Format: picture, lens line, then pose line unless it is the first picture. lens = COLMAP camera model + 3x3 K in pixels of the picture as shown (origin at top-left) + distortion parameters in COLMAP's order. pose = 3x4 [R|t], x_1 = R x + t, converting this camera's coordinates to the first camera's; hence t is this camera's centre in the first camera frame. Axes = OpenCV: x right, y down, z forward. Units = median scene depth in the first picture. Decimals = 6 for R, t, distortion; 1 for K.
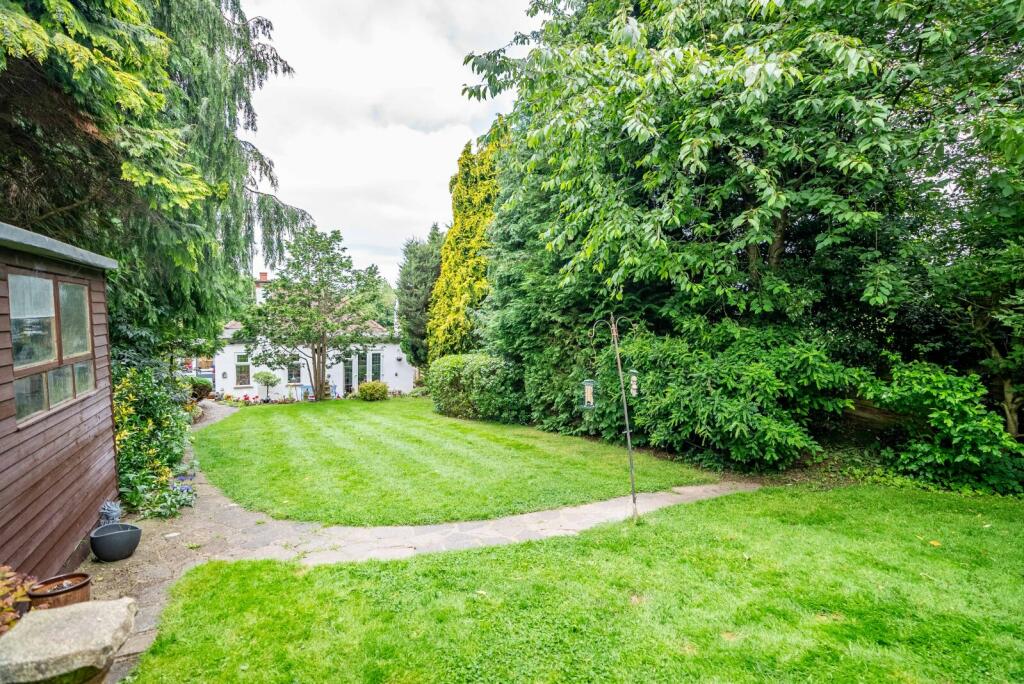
lens RADIAL K [[494.5, 0, 512.0], [0, 494.5, 342.0], [0, 0, 1]] dist [-0.057322, 0.025522]
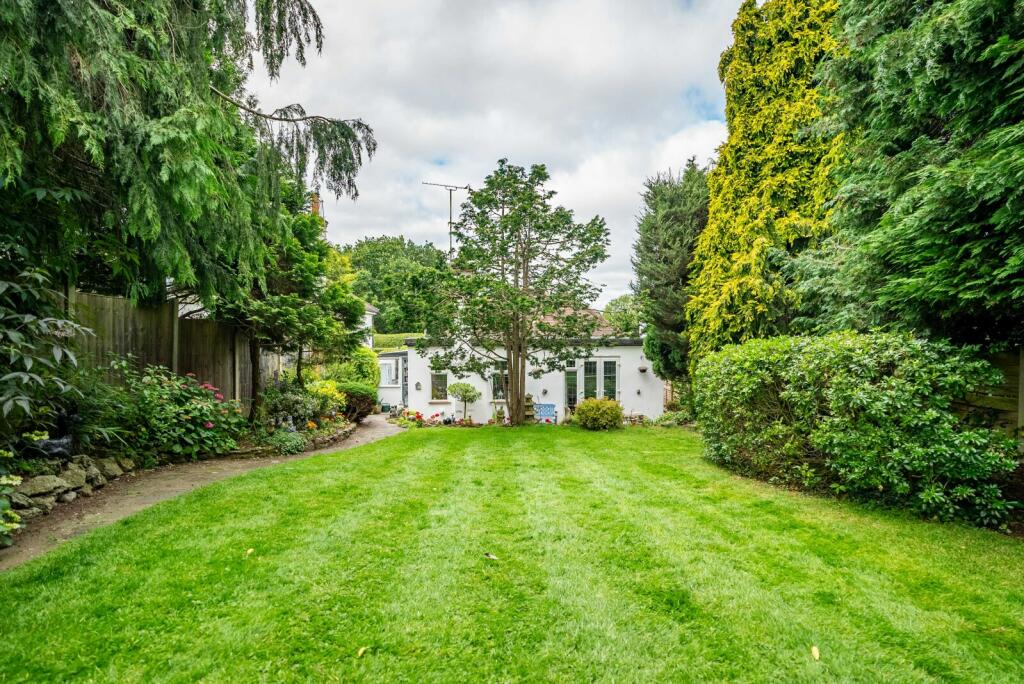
lens RADIAL K [[494.5, 0, 512.0], [0, 494.5, 342.0], [0, 0, 1]] dist [-0.057322, 0.025522]
pose [[0.878509, -0.021708, -0.477232, -0.076240], [-0.004974, 0.998497, -0.054575, 0.042632], [0.477700, 0.050318, 0.877081, 0.390212]]
